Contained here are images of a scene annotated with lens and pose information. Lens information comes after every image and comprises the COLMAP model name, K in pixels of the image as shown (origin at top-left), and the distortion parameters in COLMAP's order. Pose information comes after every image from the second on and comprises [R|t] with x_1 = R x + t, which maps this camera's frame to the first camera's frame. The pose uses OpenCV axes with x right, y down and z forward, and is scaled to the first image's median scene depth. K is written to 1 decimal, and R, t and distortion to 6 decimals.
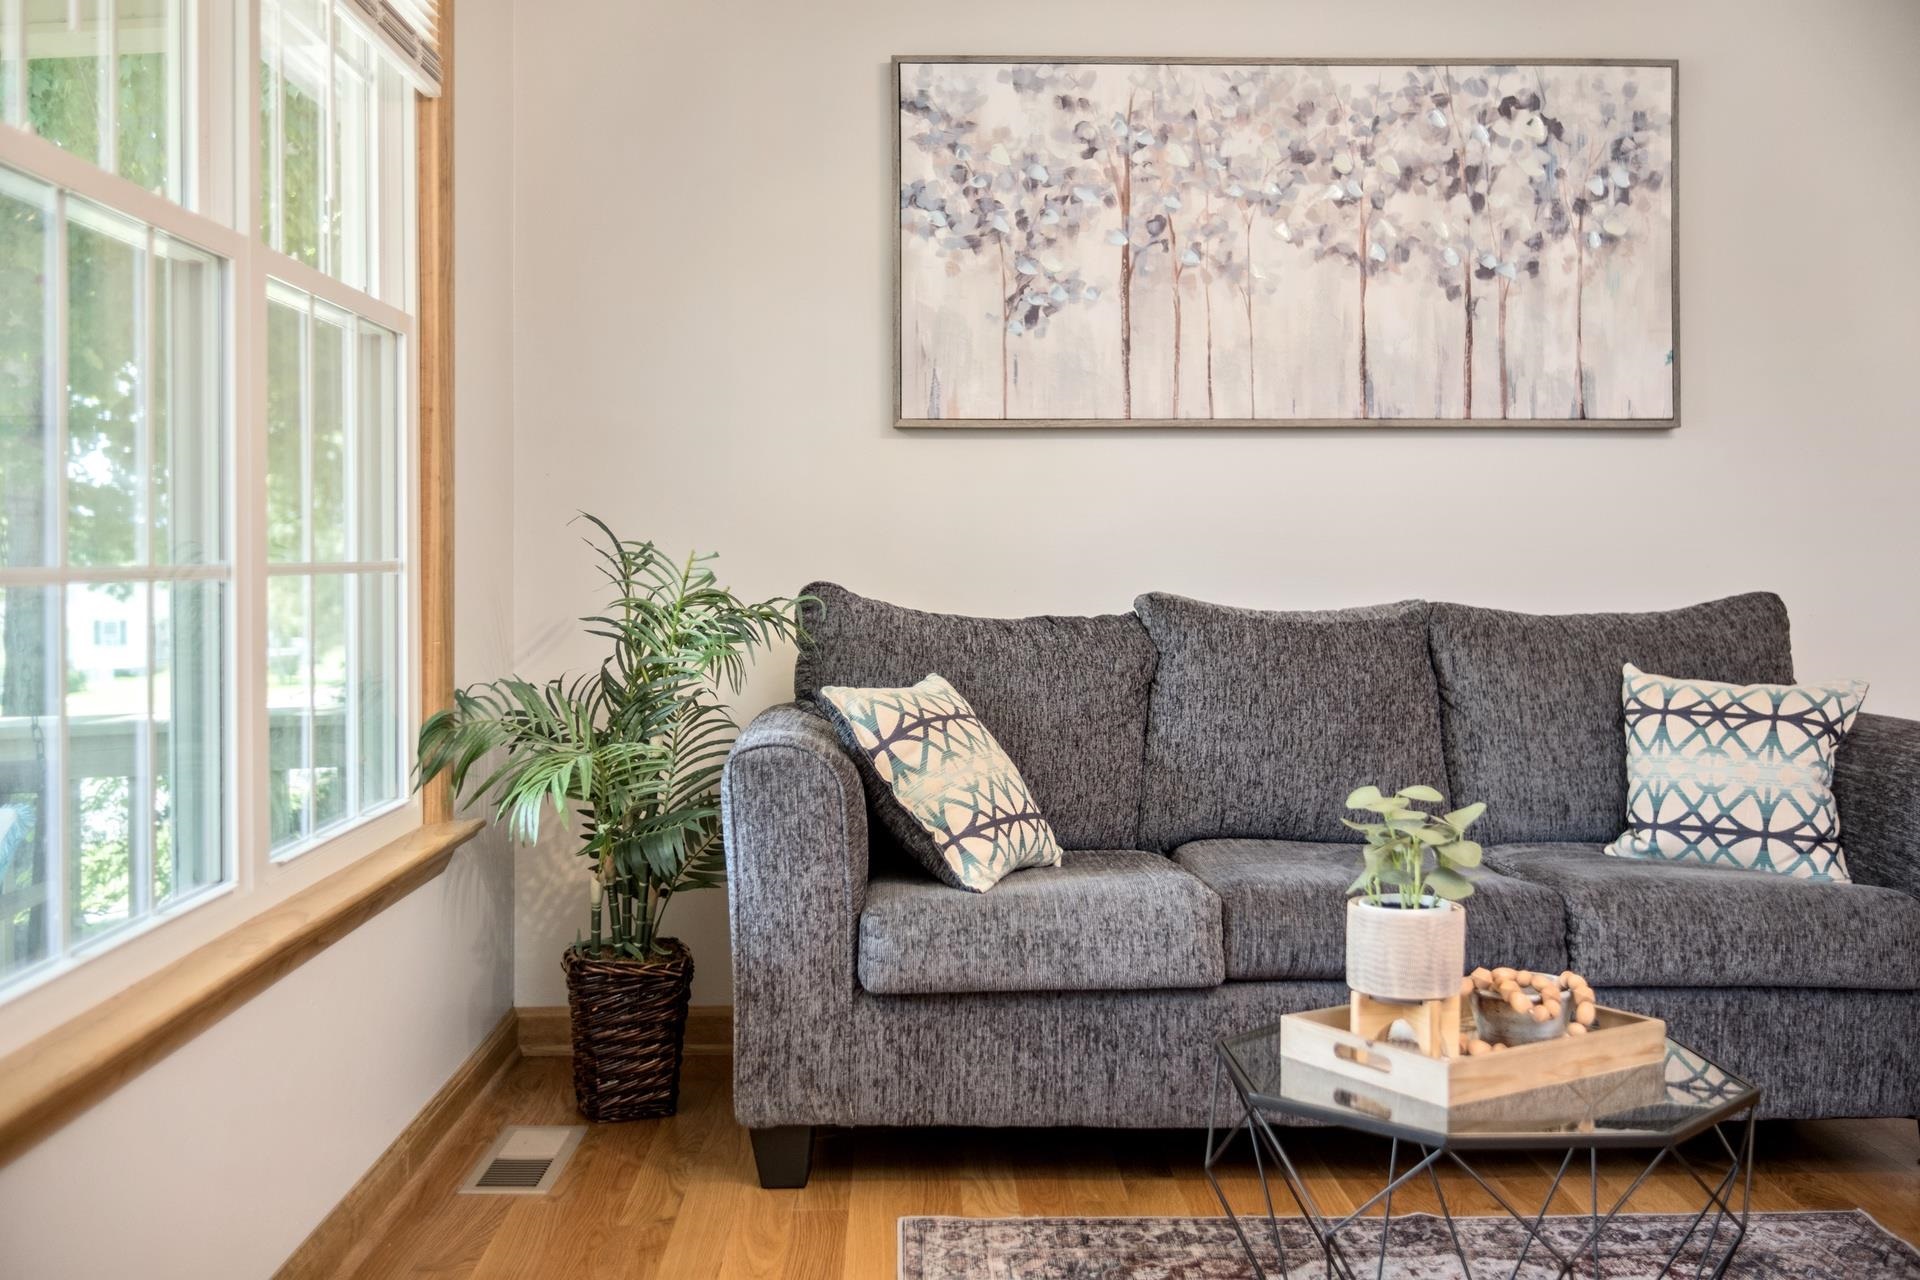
lens RADIAL K [[1933.2, 0, 958.1], [0, 1933.2, 576.5], [0, 0, 1]] dist [0.016709, -0.001669]
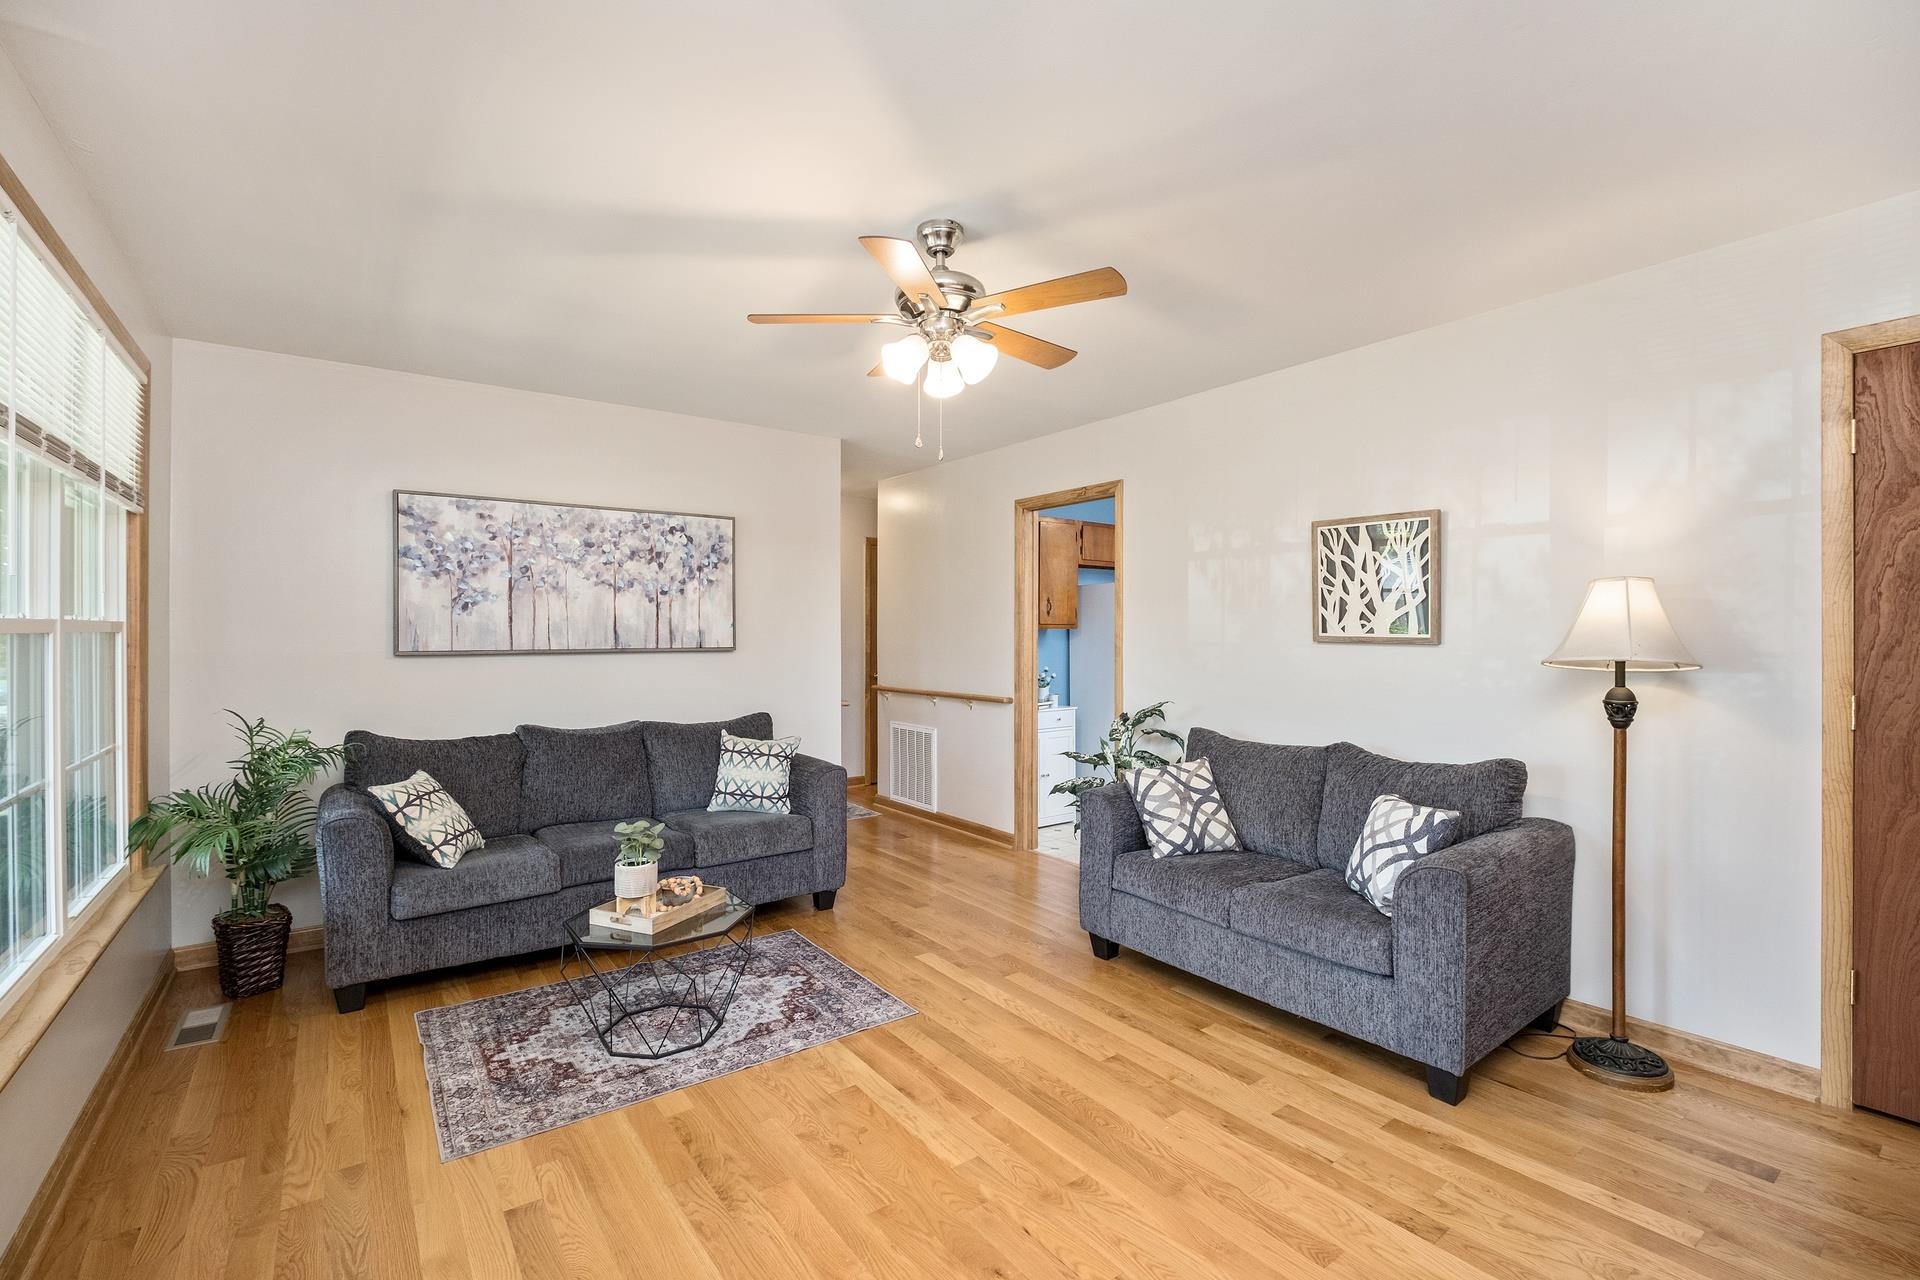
lens RADIAL K [[840.2, 0, 969.3], [0, 840.2, 635.0], [0, 0, 1]] dist [-0.021950, -0.001025]
pose [[0.816449, 0.000051, 0.577418, -0.048790], [0.005364, 0.999956, -0.007672, -0.096215], [-0.577393, 0.009362, 0.816413, -0.179216]]
